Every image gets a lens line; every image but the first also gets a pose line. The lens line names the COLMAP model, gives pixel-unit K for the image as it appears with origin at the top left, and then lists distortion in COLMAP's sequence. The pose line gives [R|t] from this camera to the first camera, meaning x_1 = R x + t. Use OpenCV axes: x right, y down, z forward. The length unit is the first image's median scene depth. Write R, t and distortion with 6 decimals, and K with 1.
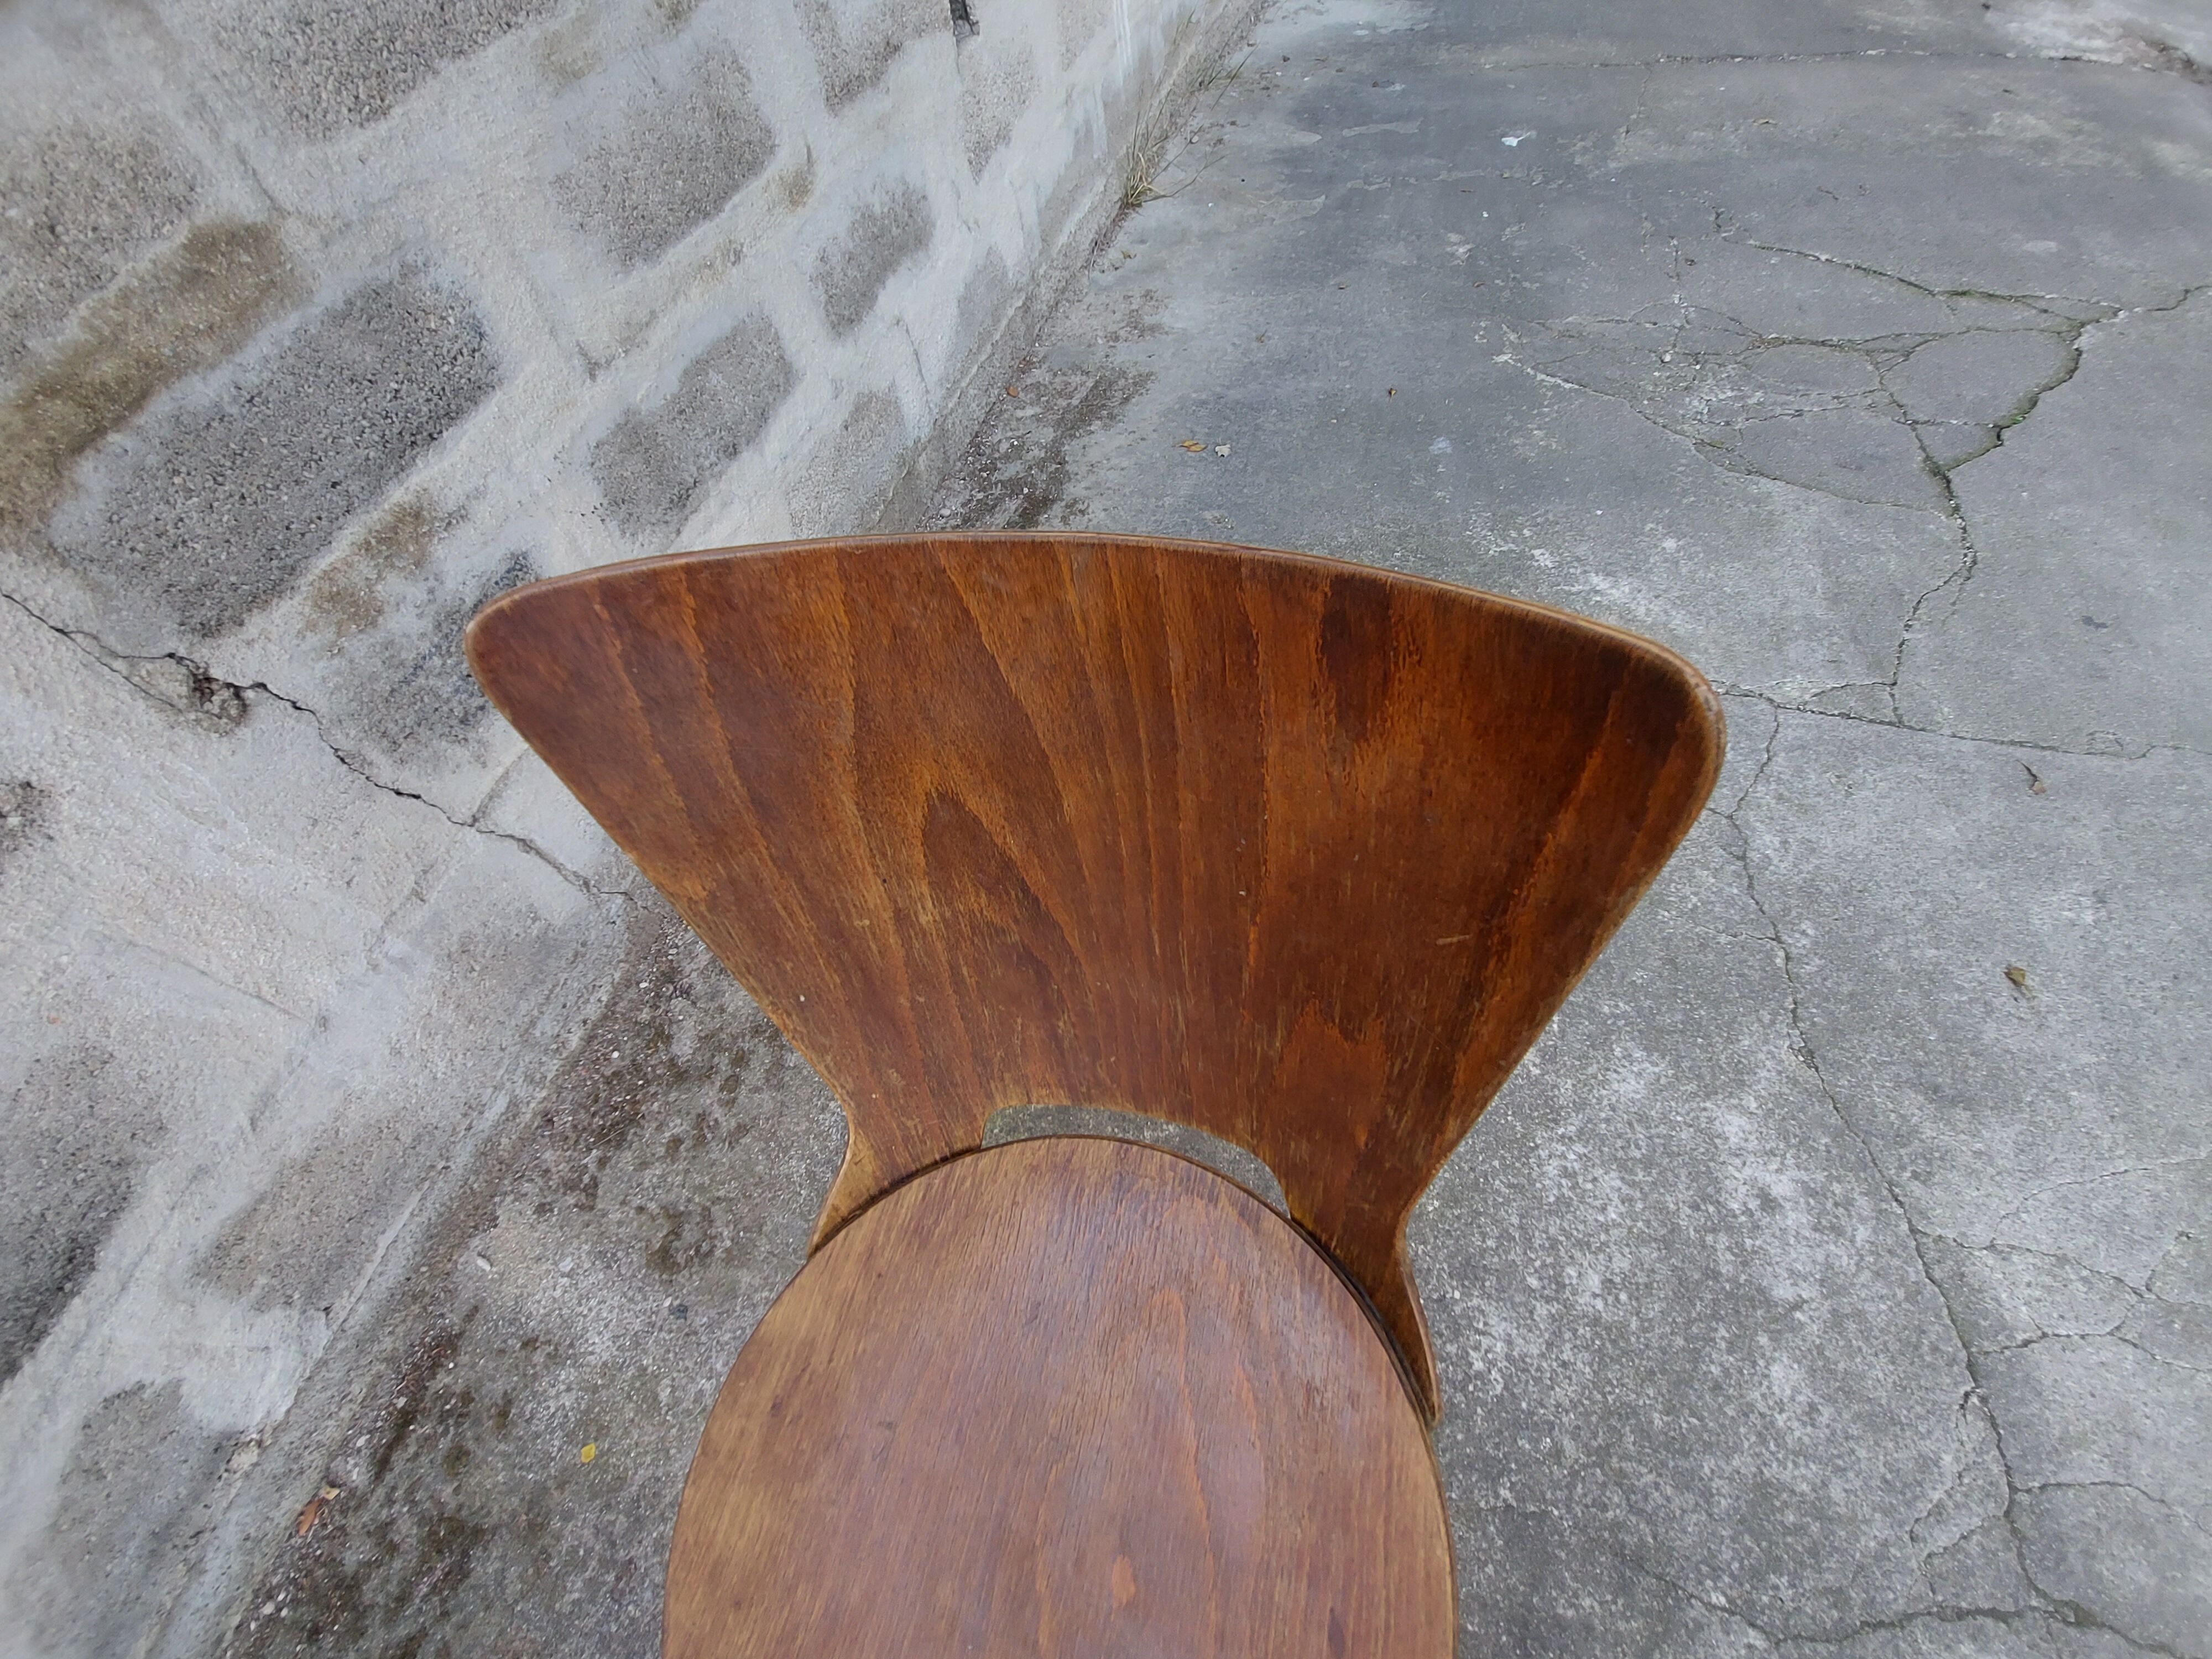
lens RADIAL K [[868.8, 0, 1121.0], [0, 868.8, 868.4], [0, 0, 1]] dist [0.000887, -0.009624]
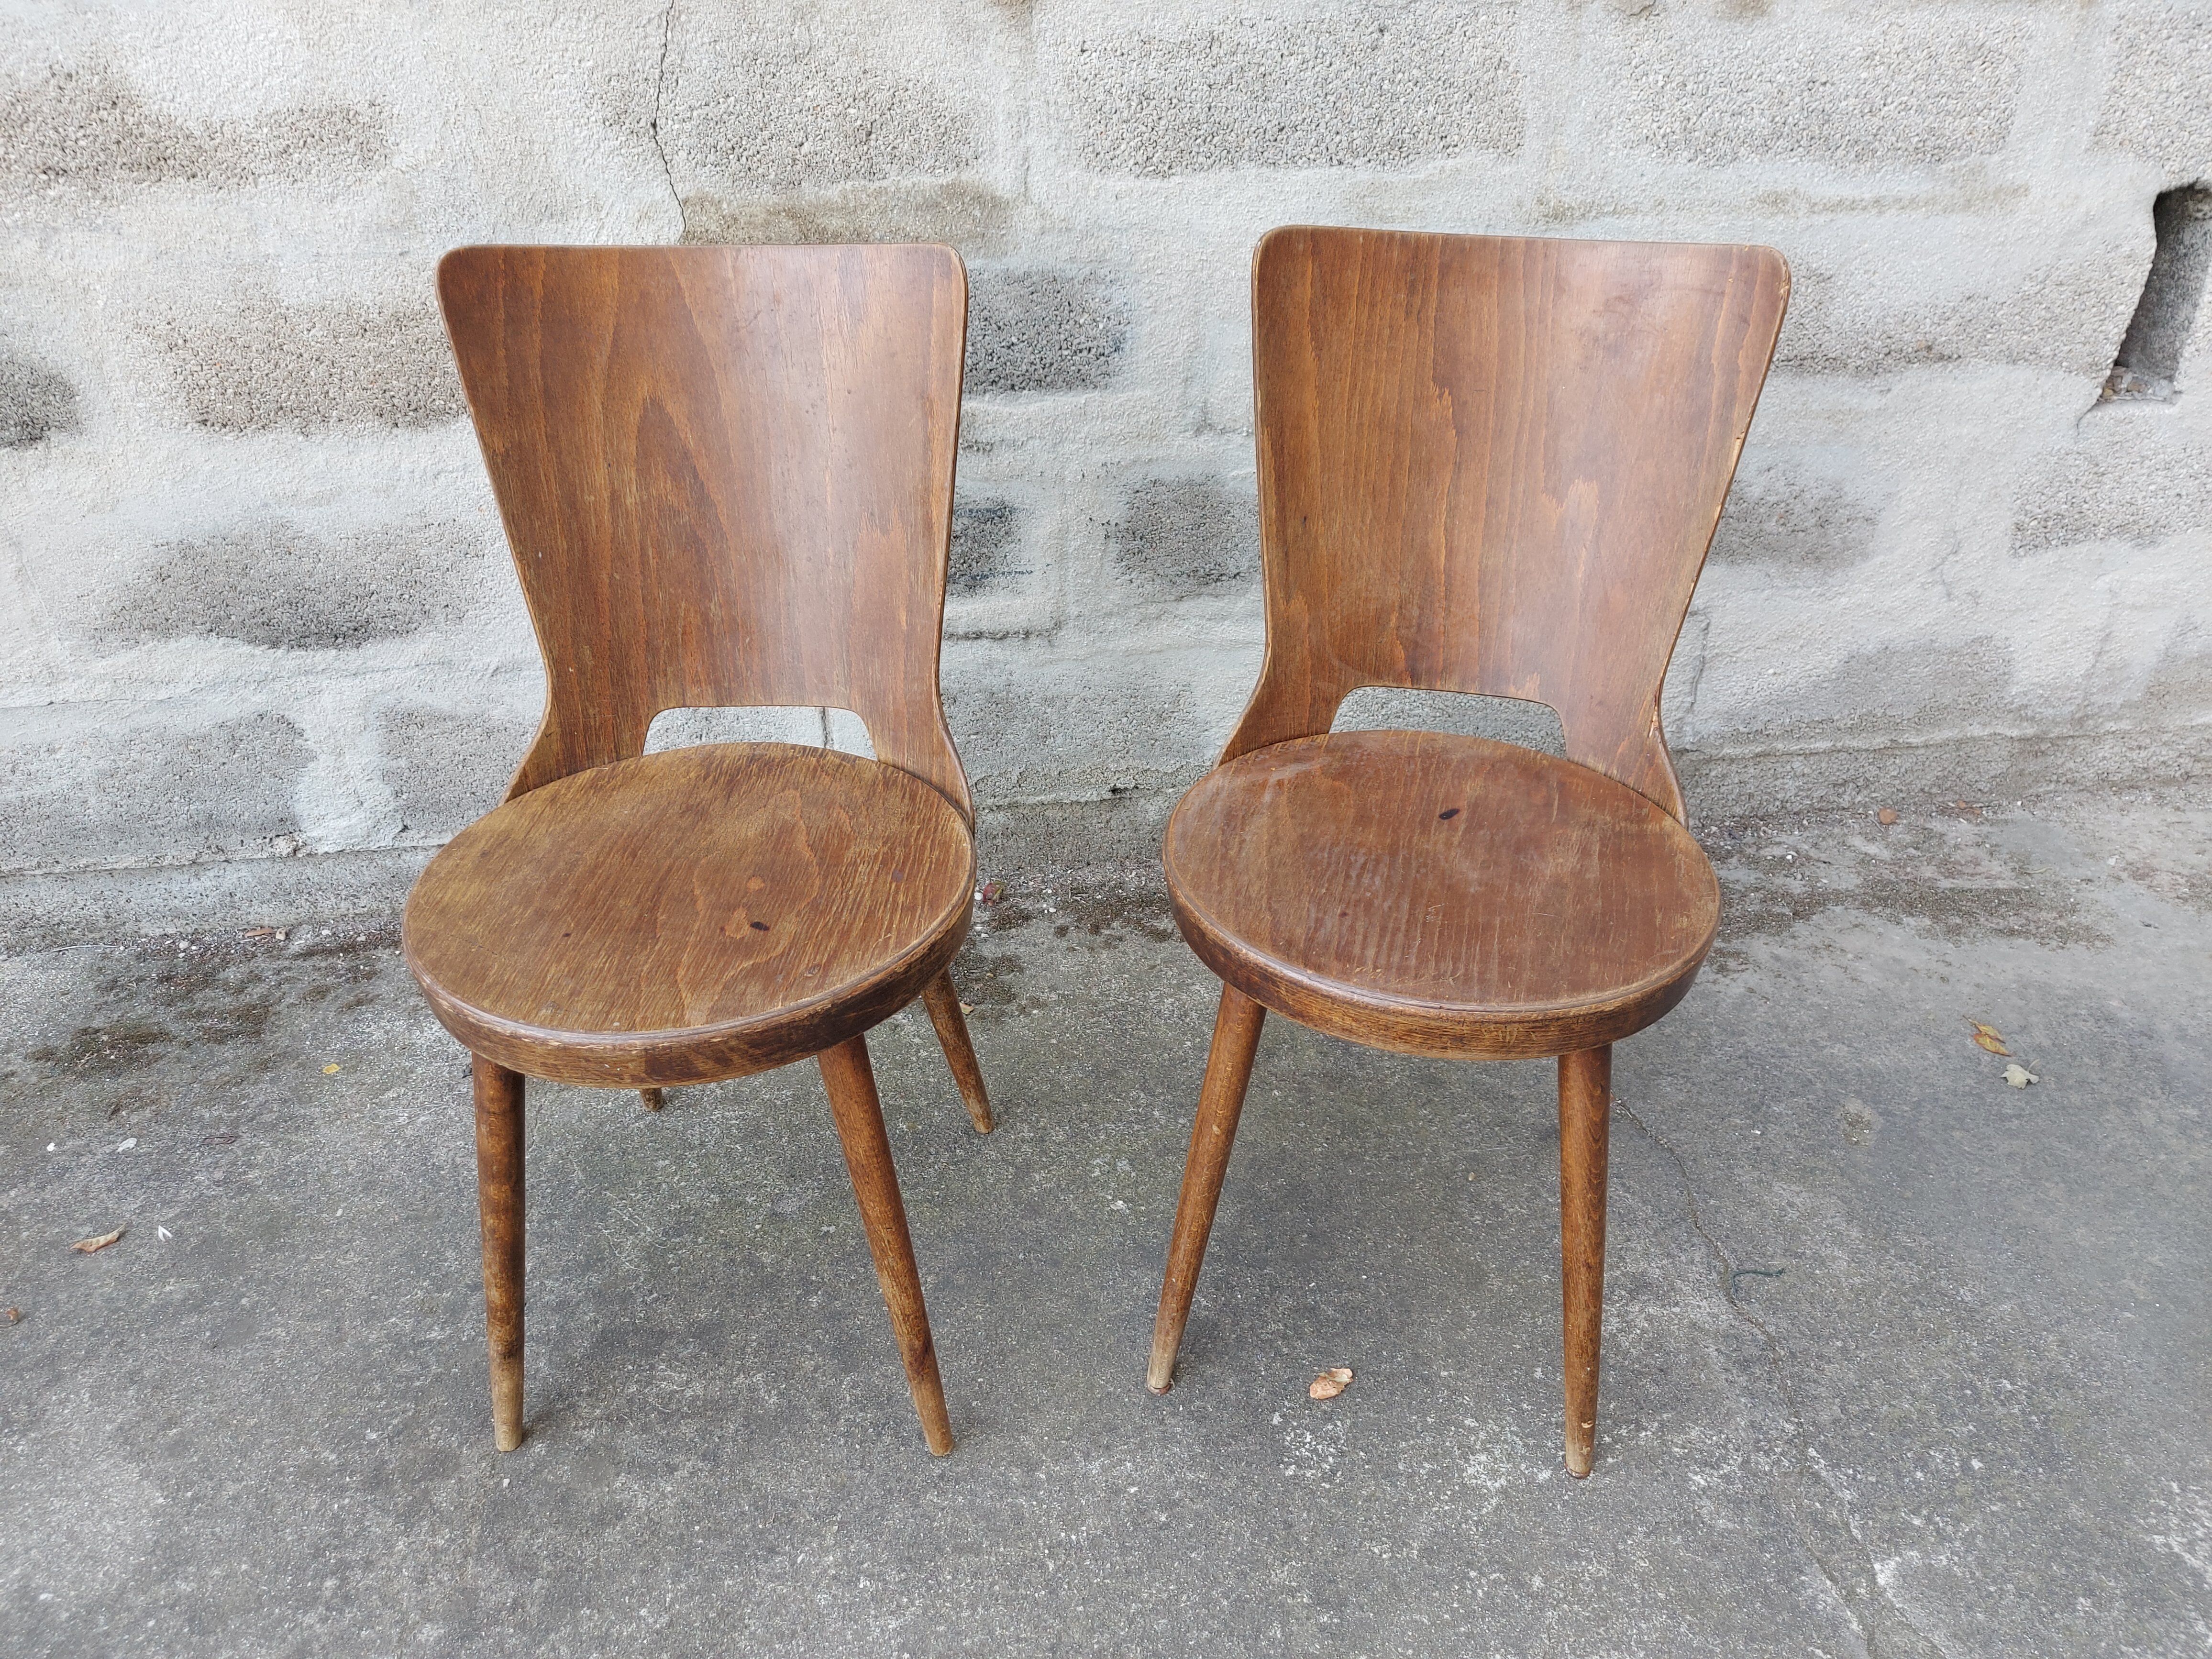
lens RADIAL K [[1586.7, 0, 1108.0], [0, 1586.7, 820.0], [0, 0, 1]] dist [0.079138, -0.083382]
pose [[0.415286, 0.569827, -0.709108, 0.970966], [-0.795074, 0.606133, 0.021446, -0.282779], [0.442035, 0.554887, 0.704773, -0.107575]]
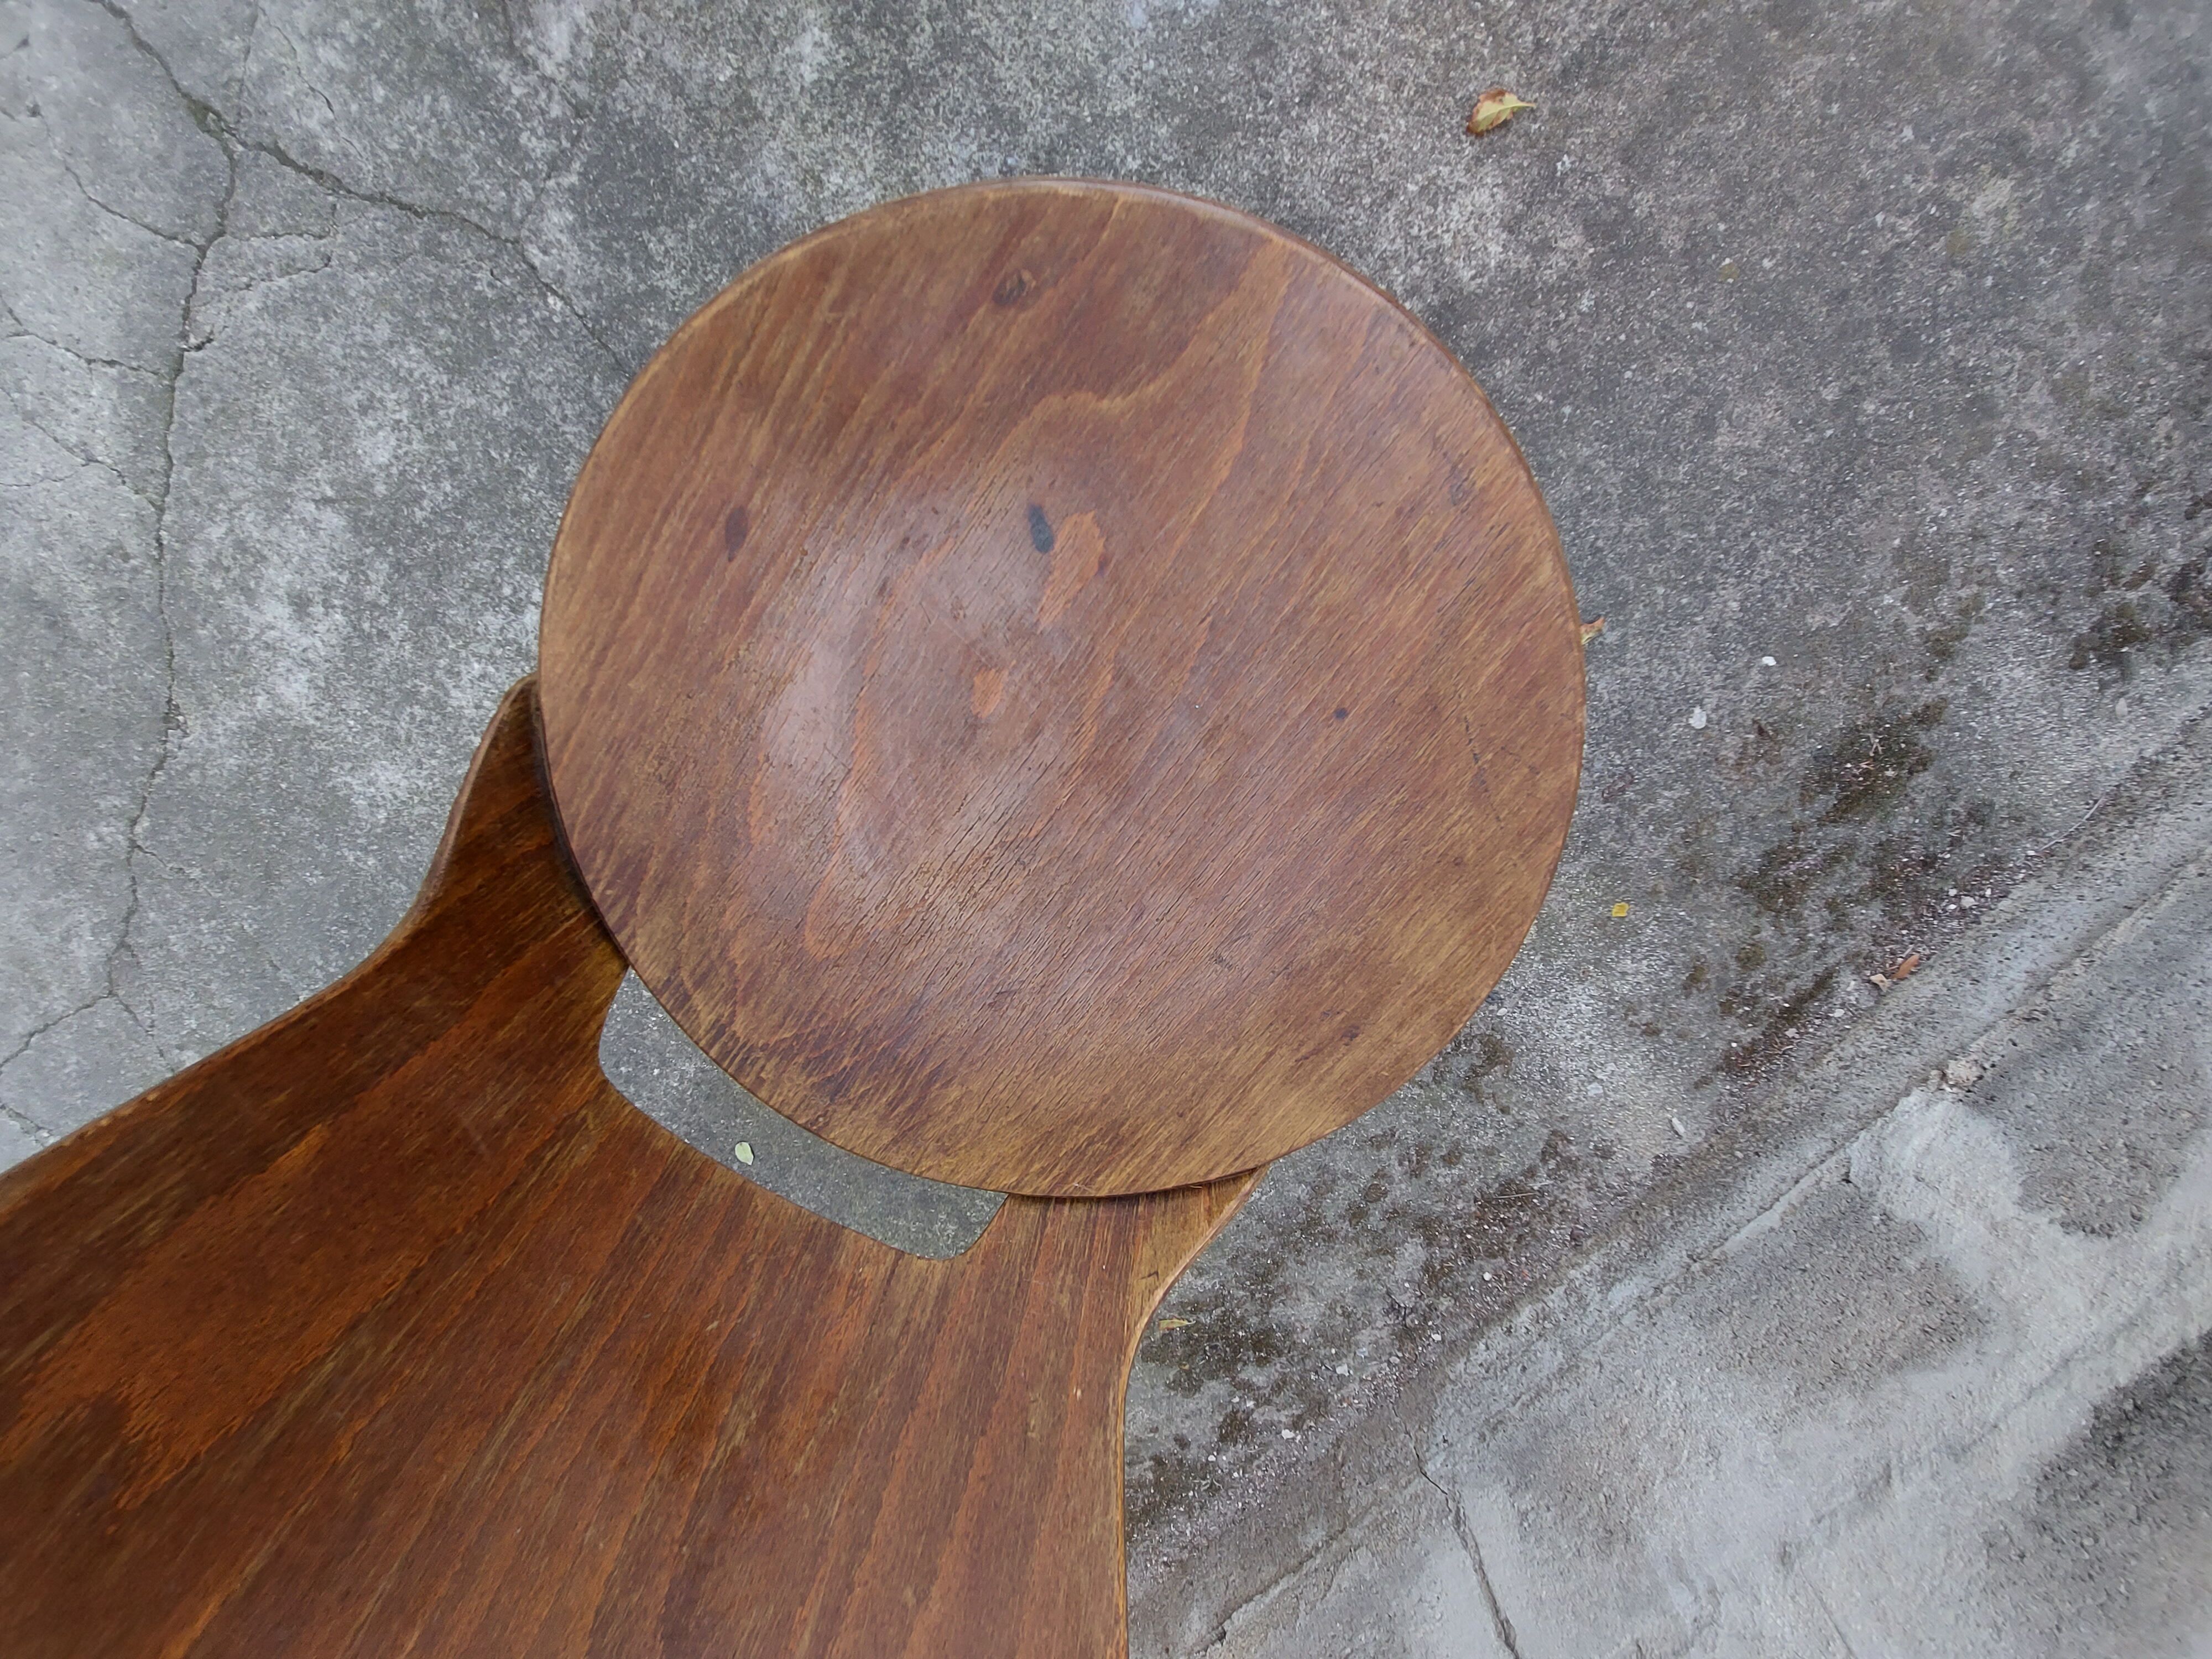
lens RADIAL K [[871.7, 0, 1113.5], [0, 871.7, 833.0], [0, 0, 1]] dist [0.002945, -0.010420]
pose [[-0.910369, -0.413686, -0.009559, -0.070971], [0.394779, -0.875220, 0.279536, 0.270263], [-0.124006, 0.250707, 0.960088, 0.136704]]
